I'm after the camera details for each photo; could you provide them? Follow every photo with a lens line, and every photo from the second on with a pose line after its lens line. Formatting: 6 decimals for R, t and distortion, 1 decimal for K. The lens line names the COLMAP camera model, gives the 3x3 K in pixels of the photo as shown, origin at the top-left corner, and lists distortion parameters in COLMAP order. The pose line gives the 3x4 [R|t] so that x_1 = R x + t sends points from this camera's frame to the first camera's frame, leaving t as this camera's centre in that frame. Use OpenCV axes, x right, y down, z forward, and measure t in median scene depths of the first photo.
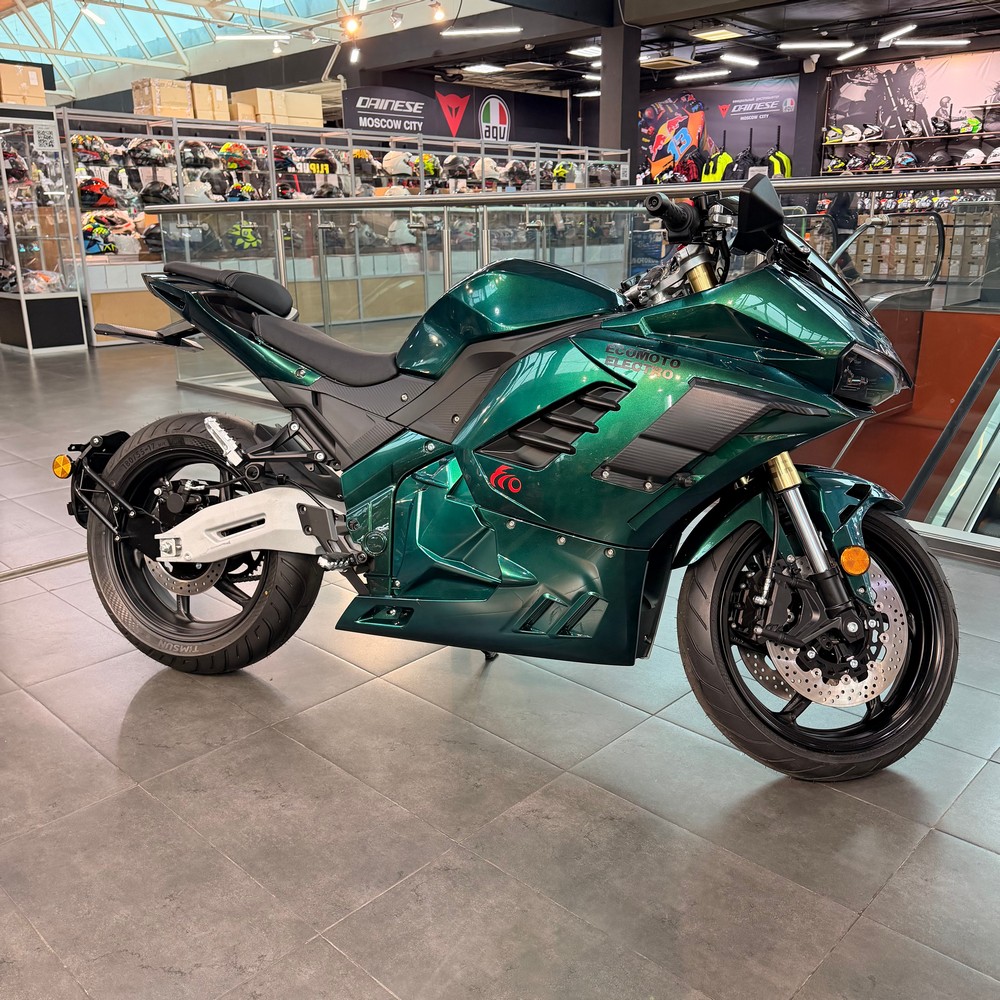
lens RADIAL K [[937.2, 0, 500.0], [0, 937.2, 500.0], [0, 0, 1]] dist [0.091051, -0.106251]
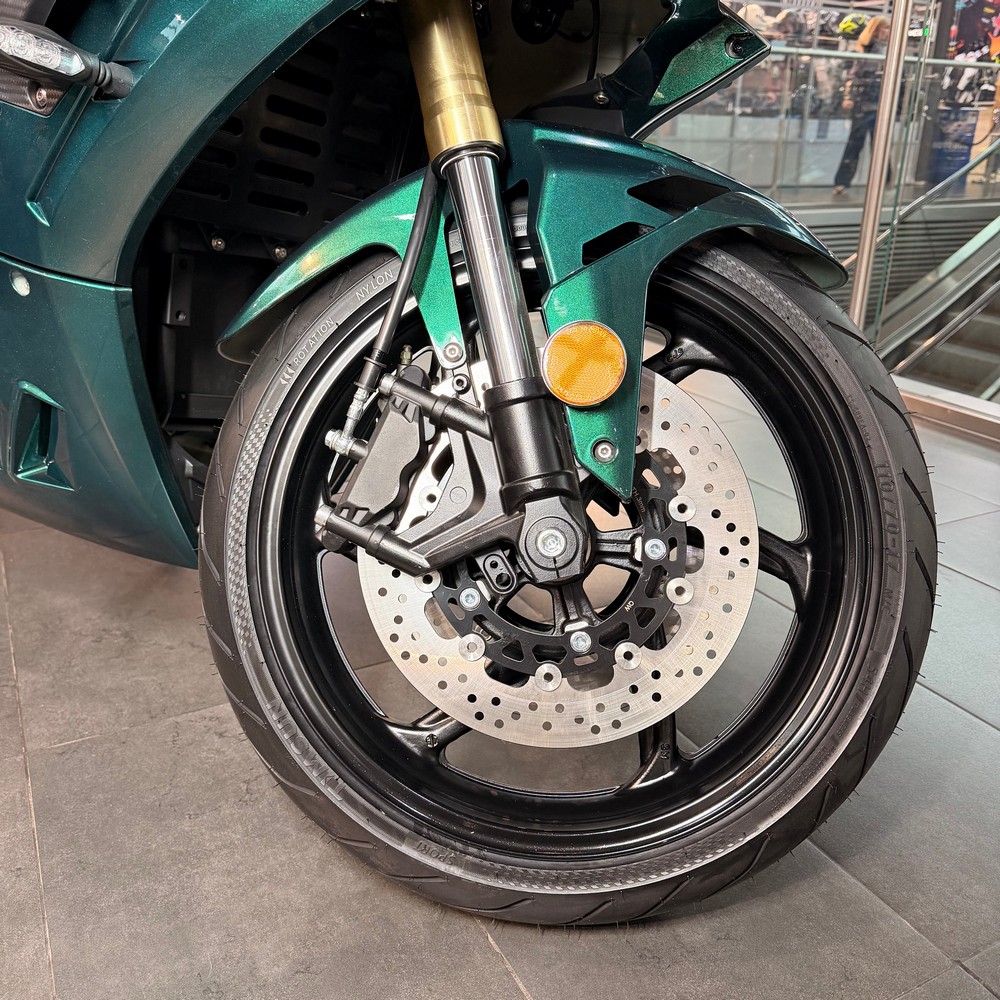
lens RADIAL K [[937.2, 0, 500.0], [0, 937.2, 500.0], [0, 0, 1]] dist [0.091051, -0.106251]
pose [[0.949683, 0.144631, -0.277820, 0.415637], [-0.121039, 0.987561, 0.100366, 0.076709], [0.288880, -0.061689, 0.955376, 0.594521]]
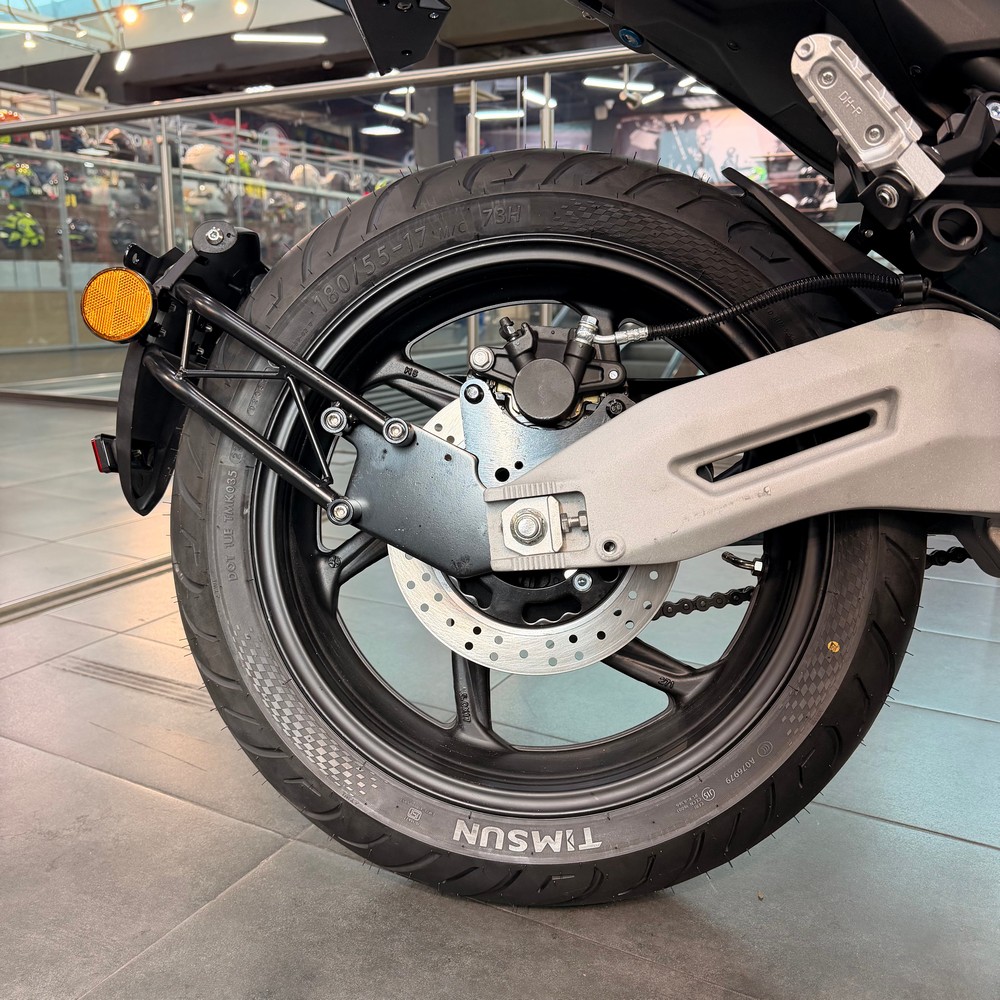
lens RADIAL K [[952.2, 0, 484.8], [0, 952.2, 497.2], [0, 0, 1]] dist [0.004378, 0.011065]
pose [[0.967385, -0.037095, 0.250581, -0.498561], [0.055429, 0.996245, -0.066506, 0.068800], [-0.247173, 0.078226, 0.965809, 0.769975]]
